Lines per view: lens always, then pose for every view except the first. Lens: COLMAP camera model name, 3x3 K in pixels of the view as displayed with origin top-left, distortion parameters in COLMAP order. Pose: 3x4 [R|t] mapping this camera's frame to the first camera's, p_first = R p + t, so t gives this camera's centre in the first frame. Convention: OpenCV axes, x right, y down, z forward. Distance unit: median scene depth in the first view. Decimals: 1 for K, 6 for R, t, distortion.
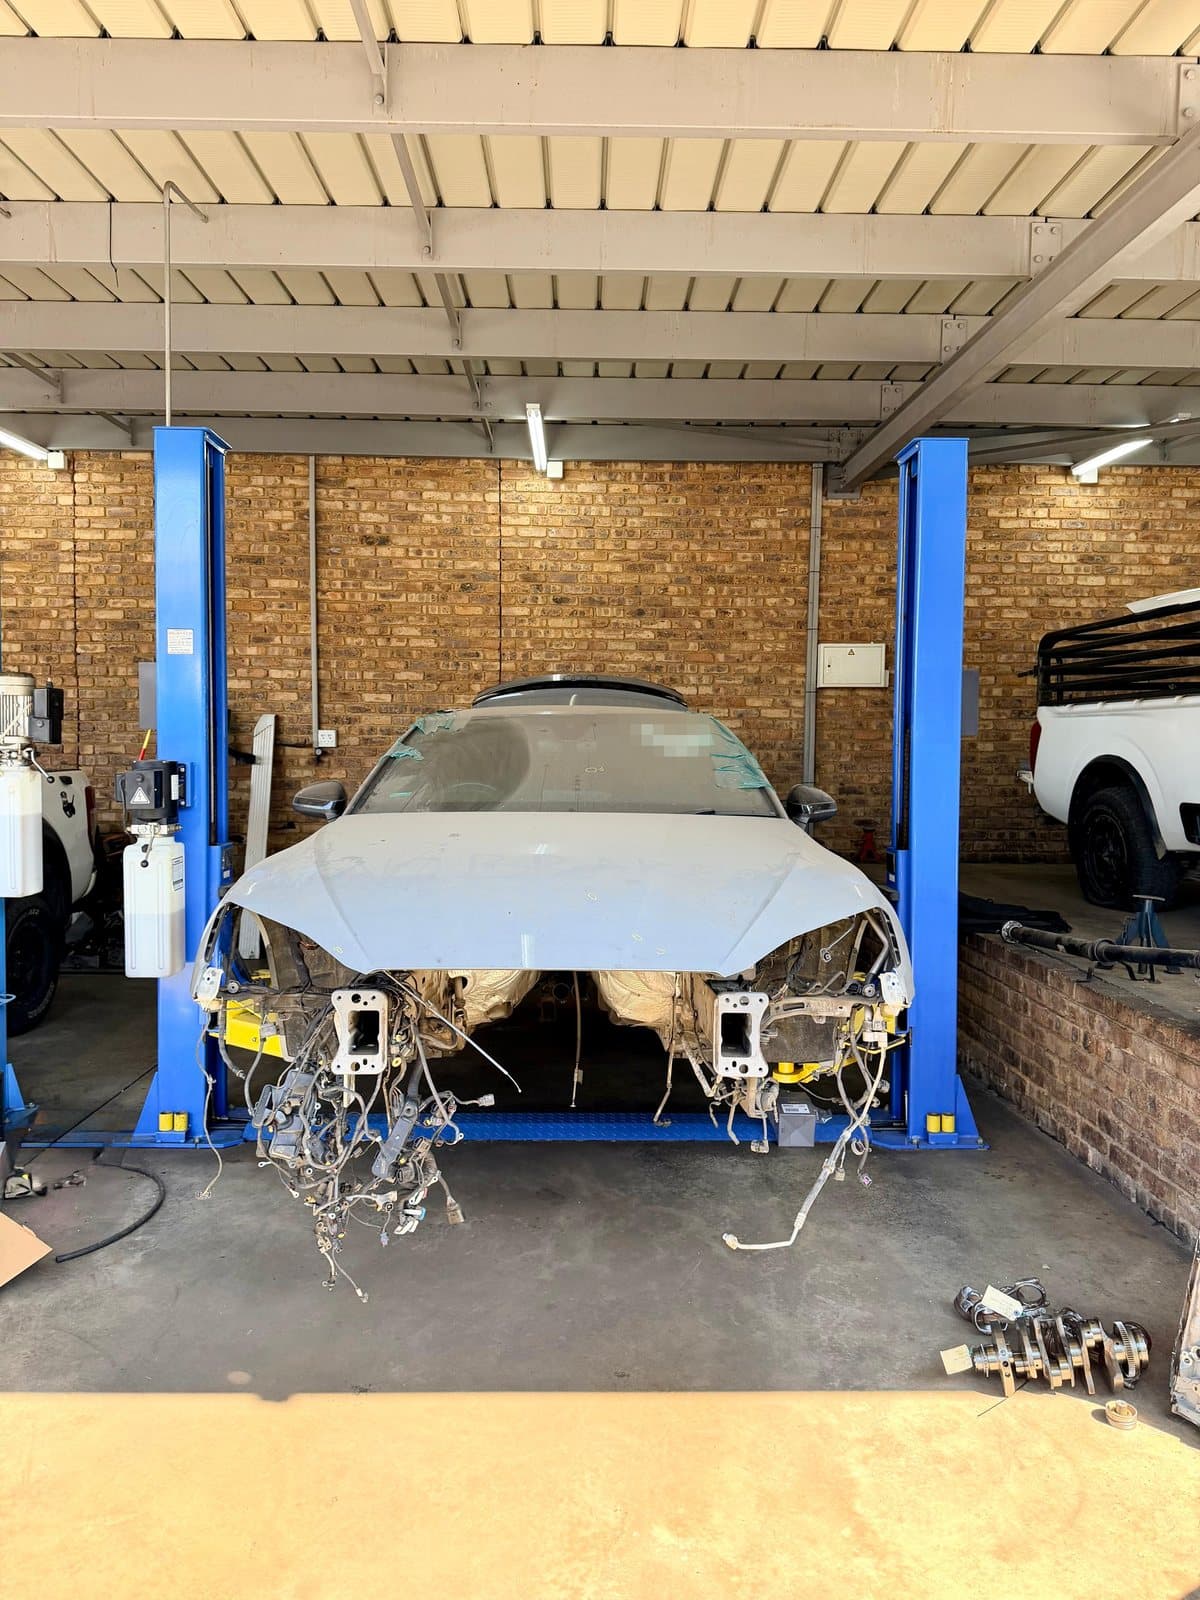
lens RADIAL K [[1138.0, 0, 616.7], [0, 1138.0, 820.8], [0, 0, 1]] dist [0.051659, -0.024670]
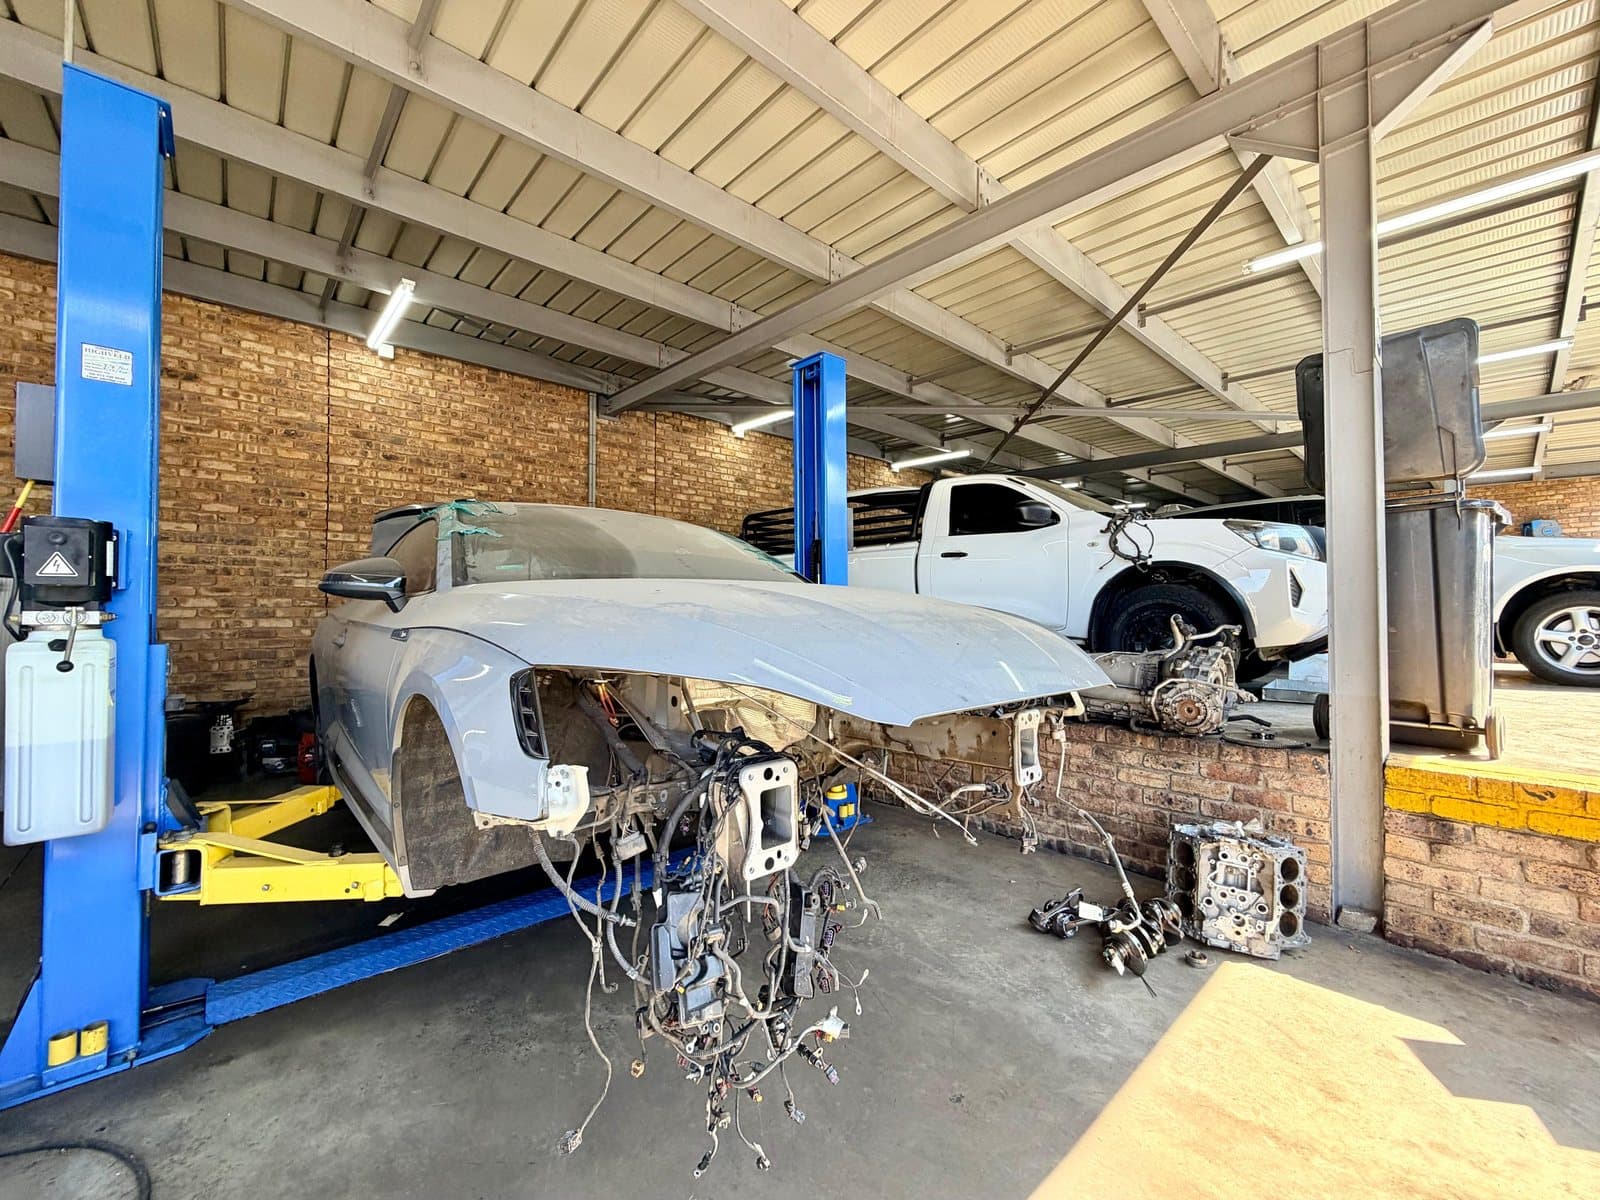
lens RADIAL K [[639.8, 0, 812.8], [0, 639.8, 603.8], [0, 0, 1]] dist [-0.004224, -0.000881]
pose [[0.752193, -0.004555, 0.658927, -0.159815], [0.053192, 0.997133, -0.053827, 0.021528], [-0.656793, 0.075538, 0.750278, 0.211725]]
